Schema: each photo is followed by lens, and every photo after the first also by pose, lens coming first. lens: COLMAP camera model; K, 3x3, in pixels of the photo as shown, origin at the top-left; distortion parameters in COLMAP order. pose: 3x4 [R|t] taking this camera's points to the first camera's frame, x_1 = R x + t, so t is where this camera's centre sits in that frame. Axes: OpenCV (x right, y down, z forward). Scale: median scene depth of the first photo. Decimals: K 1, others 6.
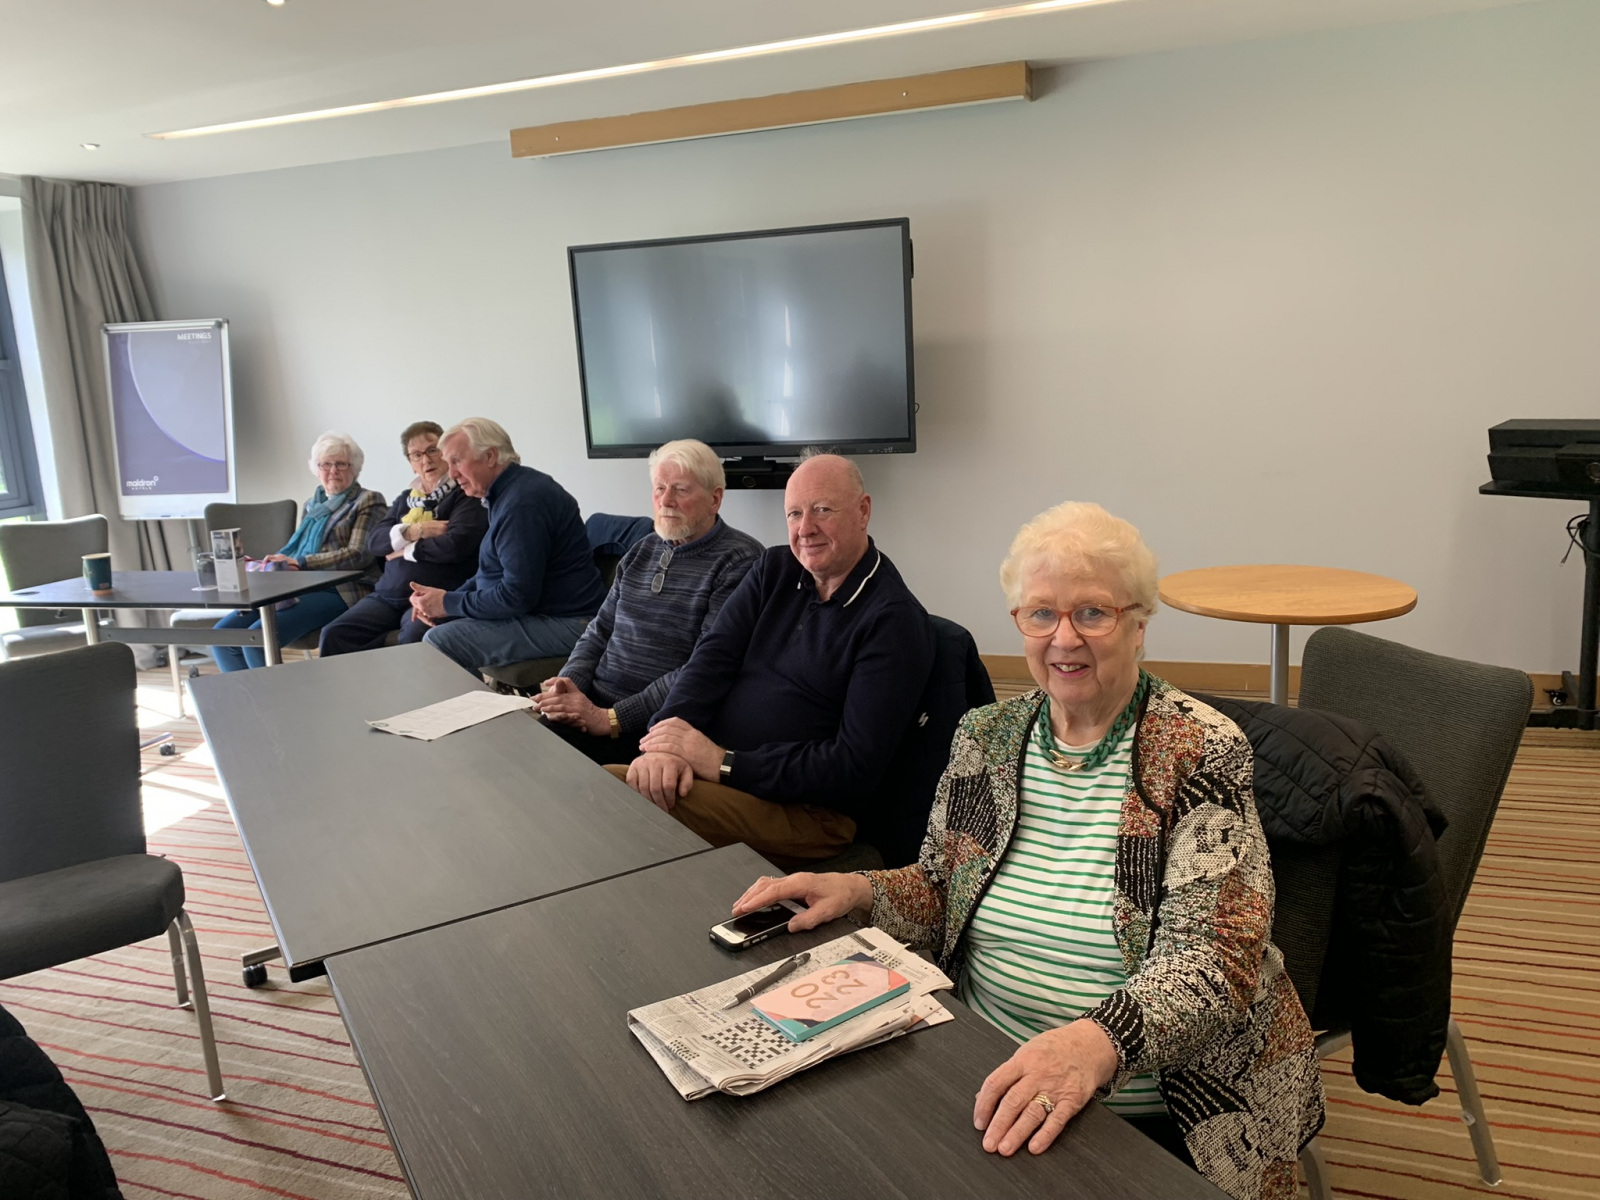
lens RADIAL K [[1199.9, 0, 800.0], [0, 1199.9, 600.0], [0, 0, 1]] dist [0.000684, -0.006672]
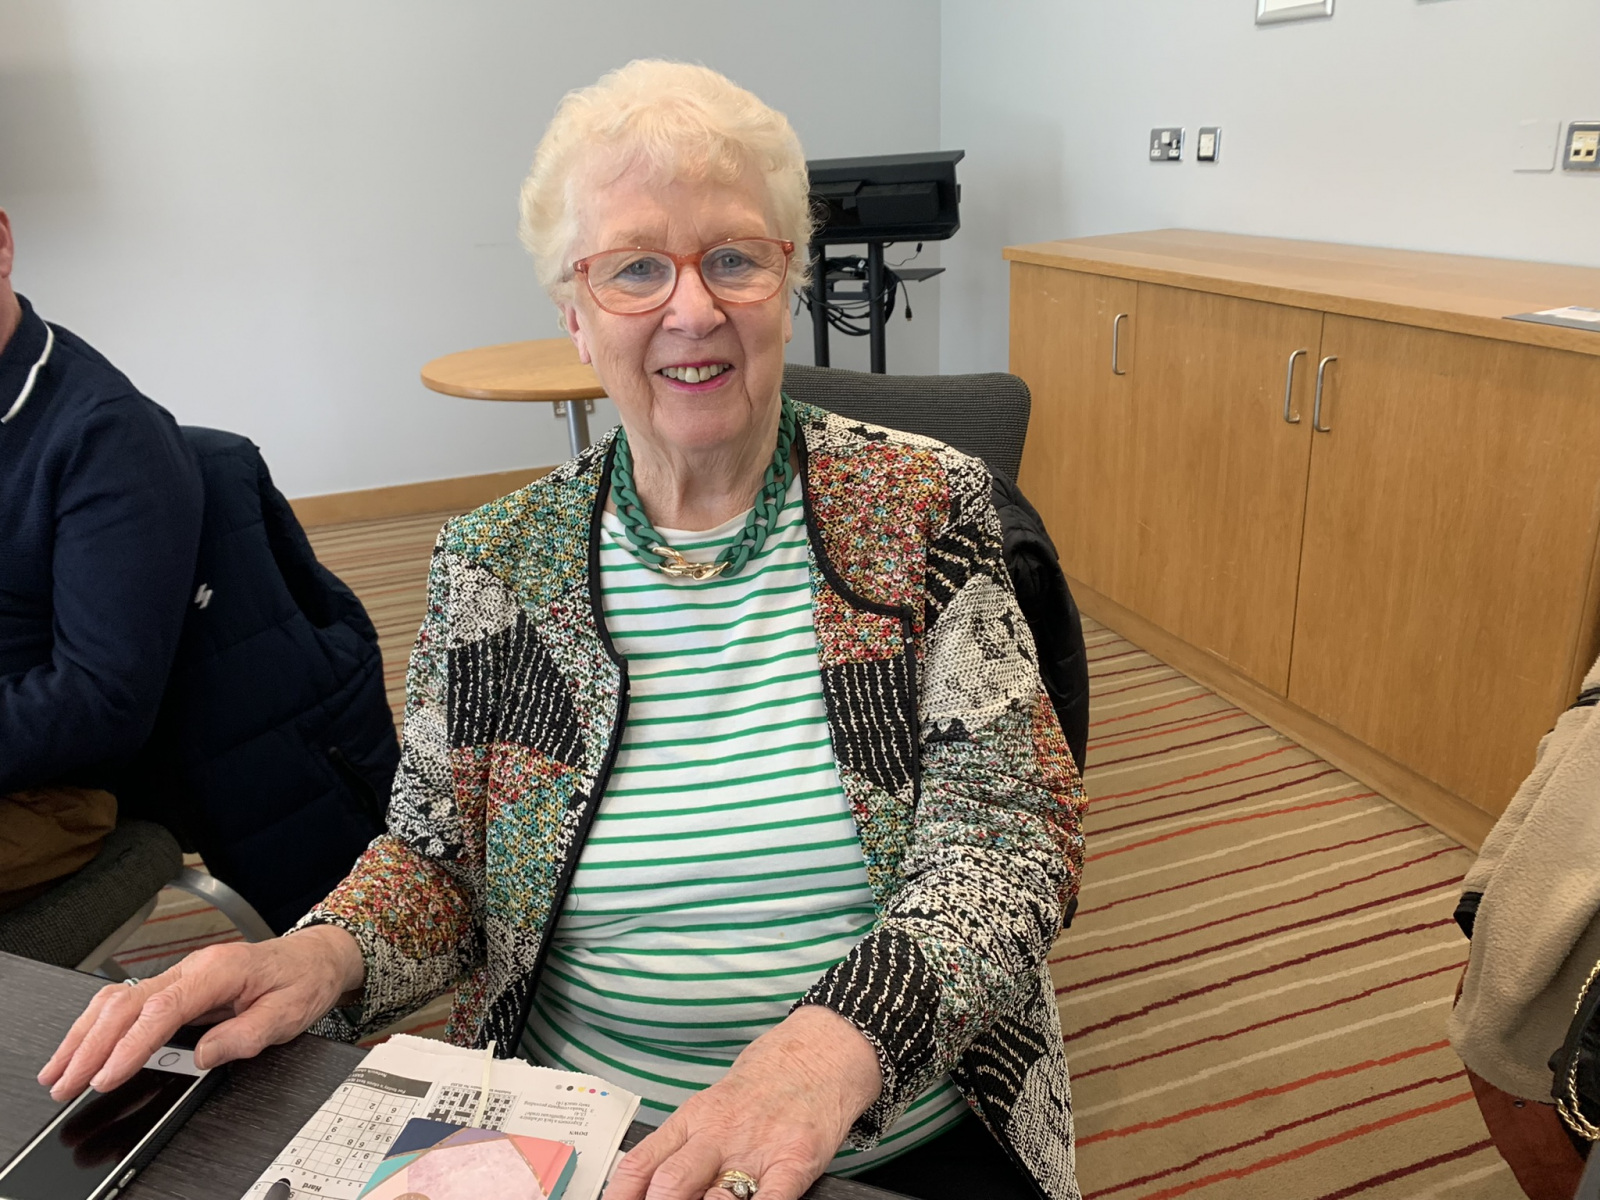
lens RADIAL K [[1232.2, 0, 800.0], [0, 1232.2, 600.0], [0, 0, 1]] dist [0.090187, -0.002106]
pose [[0.785986, -0.180648, 0.591263, -0.076519], [0.132314, 0.983351, 0.124553, 0.088976], [-0.603920, -0.019665, 0.796802, 0.535278]]
